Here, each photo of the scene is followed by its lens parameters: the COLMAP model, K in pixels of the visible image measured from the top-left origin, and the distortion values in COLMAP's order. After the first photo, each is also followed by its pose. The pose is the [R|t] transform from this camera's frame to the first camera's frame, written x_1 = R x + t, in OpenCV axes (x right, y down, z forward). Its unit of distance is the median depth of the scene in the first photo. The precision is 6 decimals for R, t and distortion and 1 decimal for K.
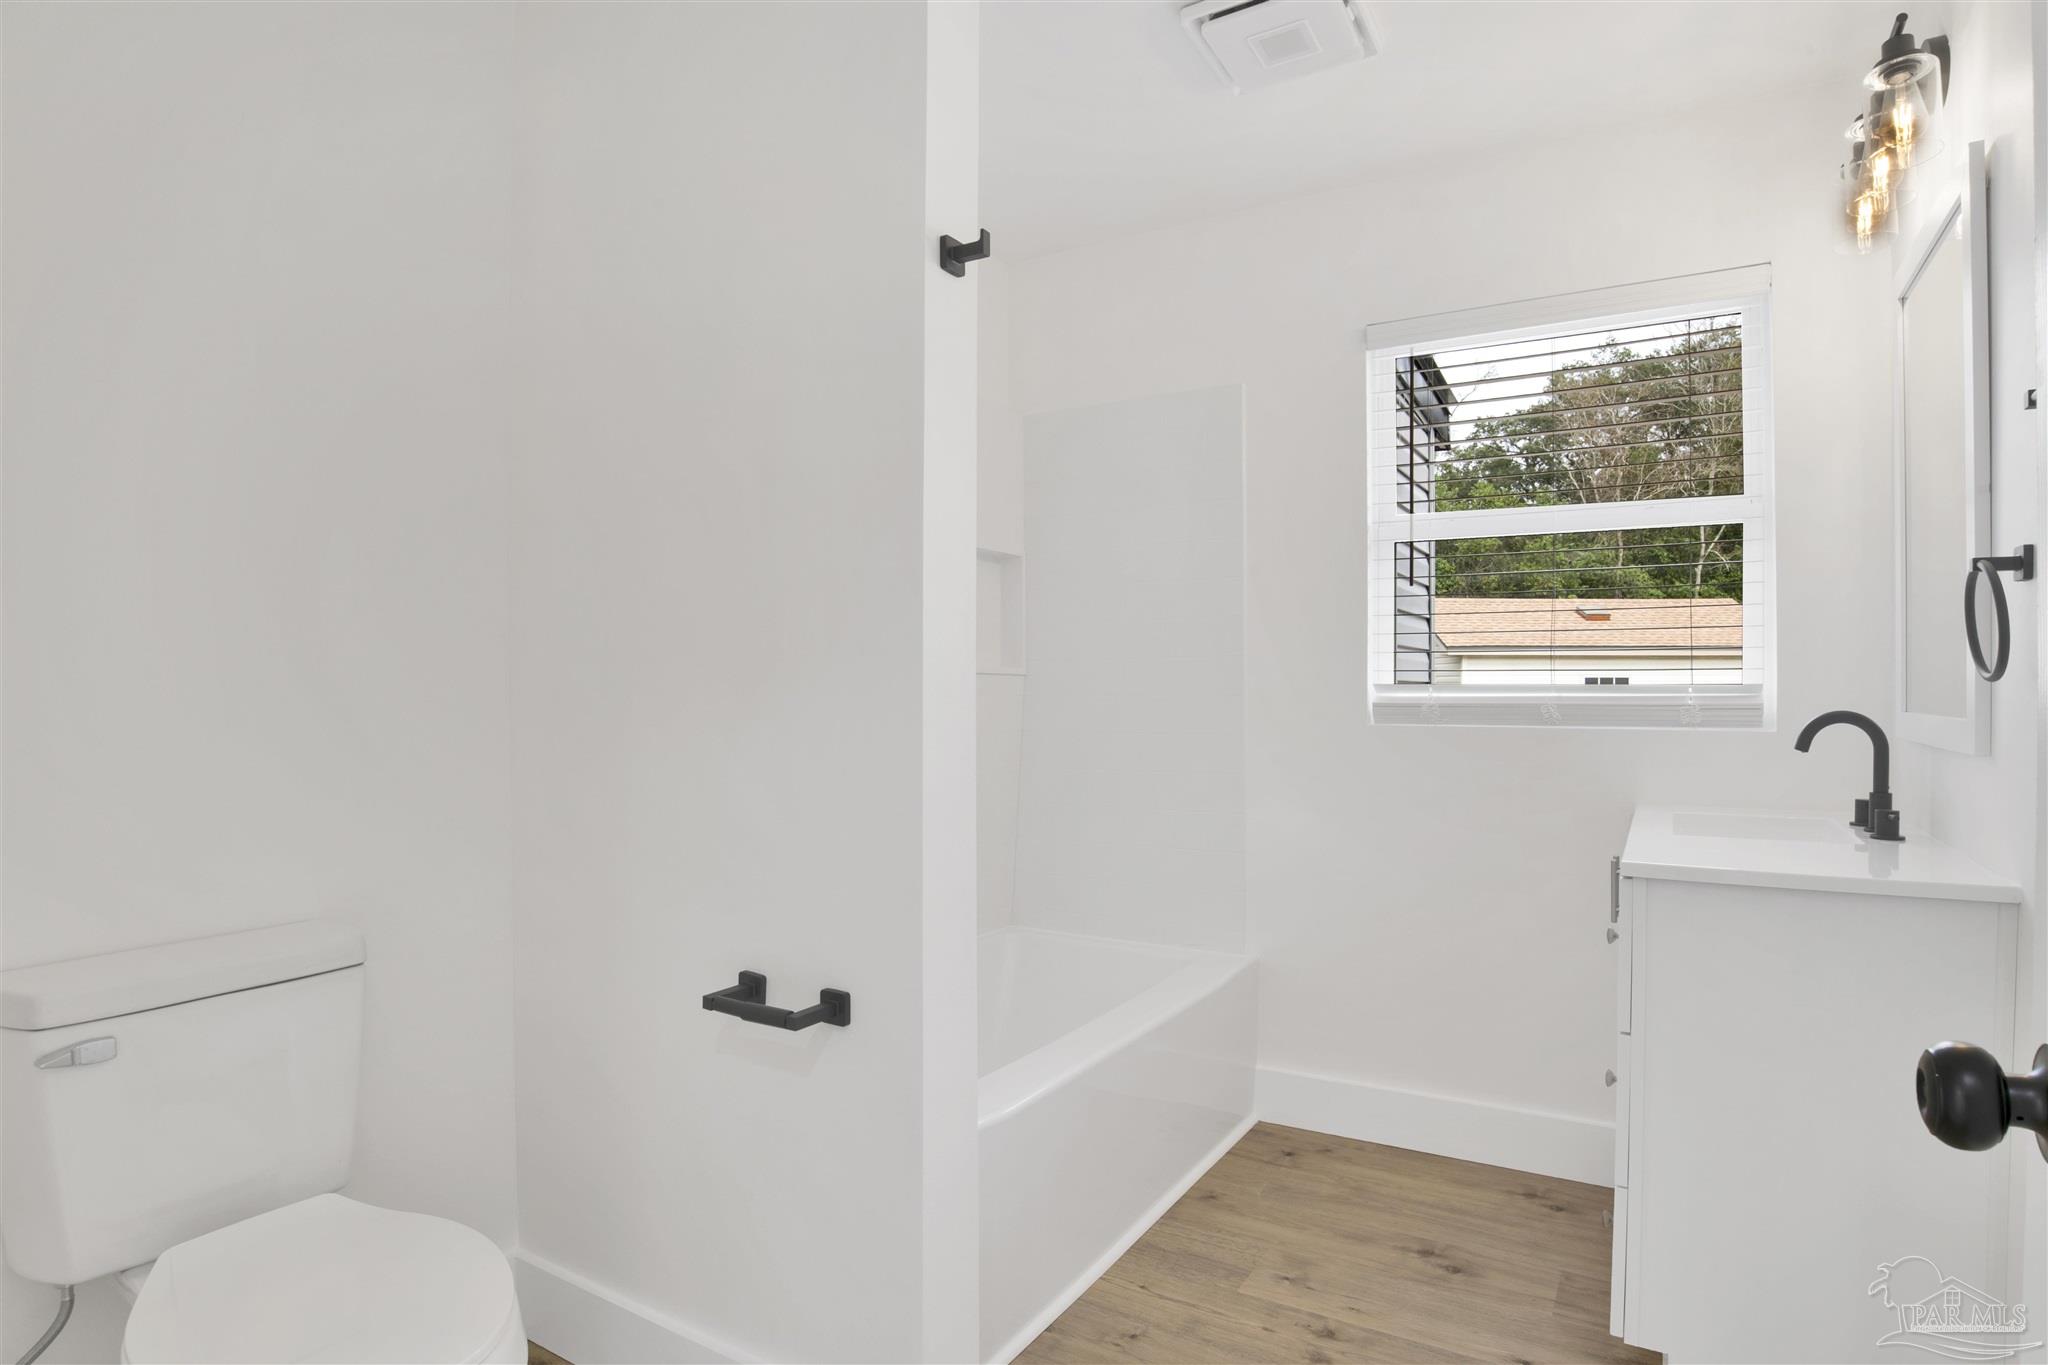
lens RADIAL K [[1074.6, 0, 1027.9], [0, 1074.6, 689.8], [0, 0, 1]] dist [-0.031895, 0.002385]
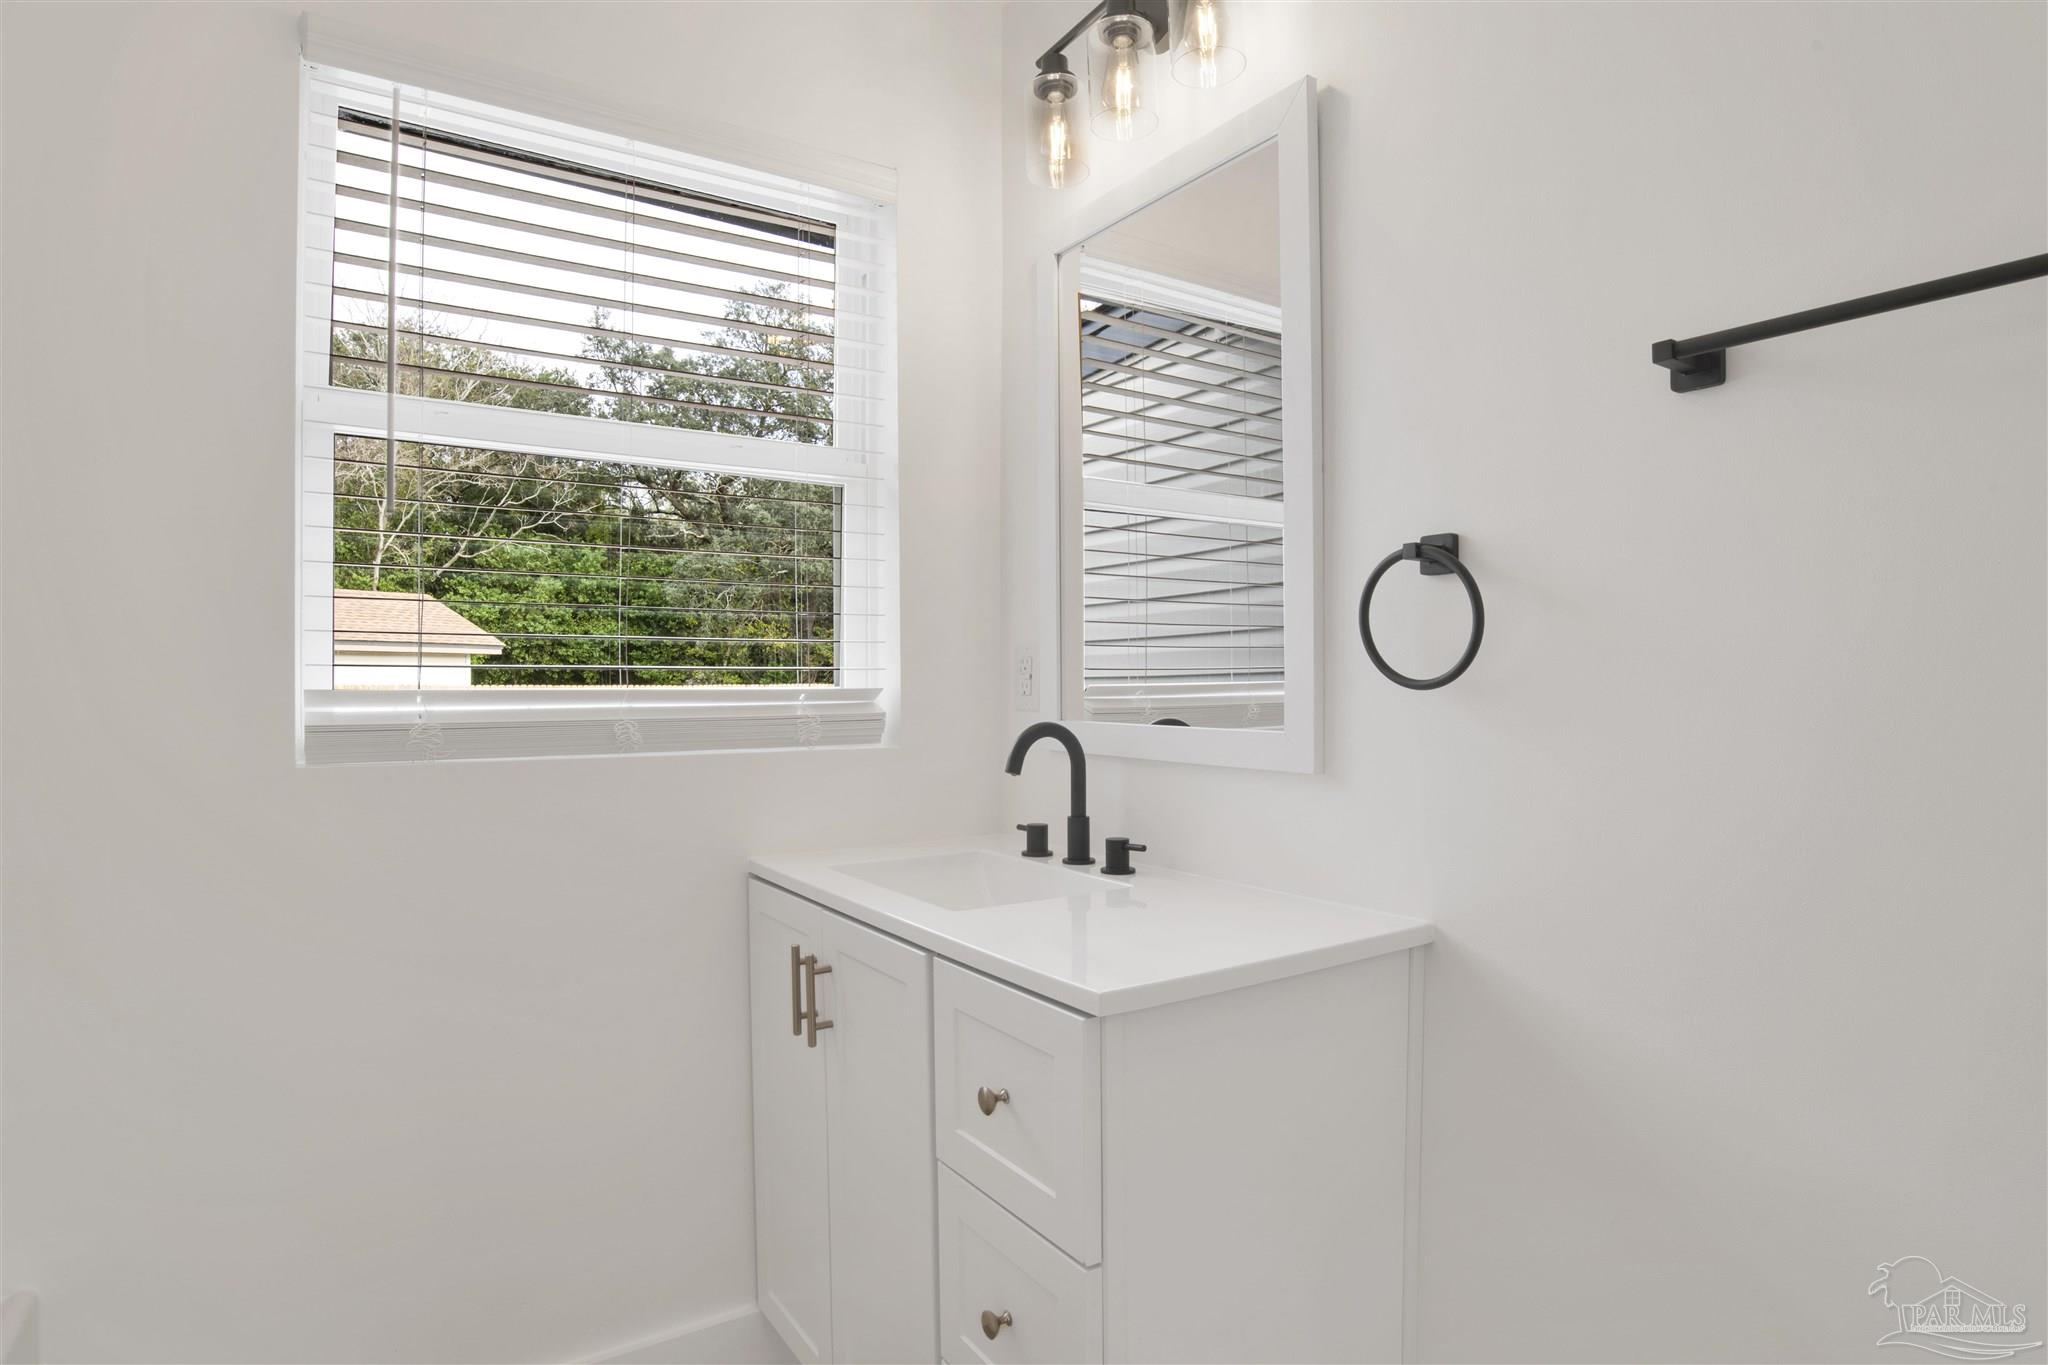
lens RADIAL K [[1074.6, 0, 1012.7], [0, 1074.6, 684.1], [0, 0, 1]] dist [-0.031895, 0.002385]
pose [[0.423558, -0.003431, 0.905862, -0.003641], [0.004918, 0.999987, 0.001488, -0.008460], [-0.905856, 0.003825, 0.423569, 0.504682]]
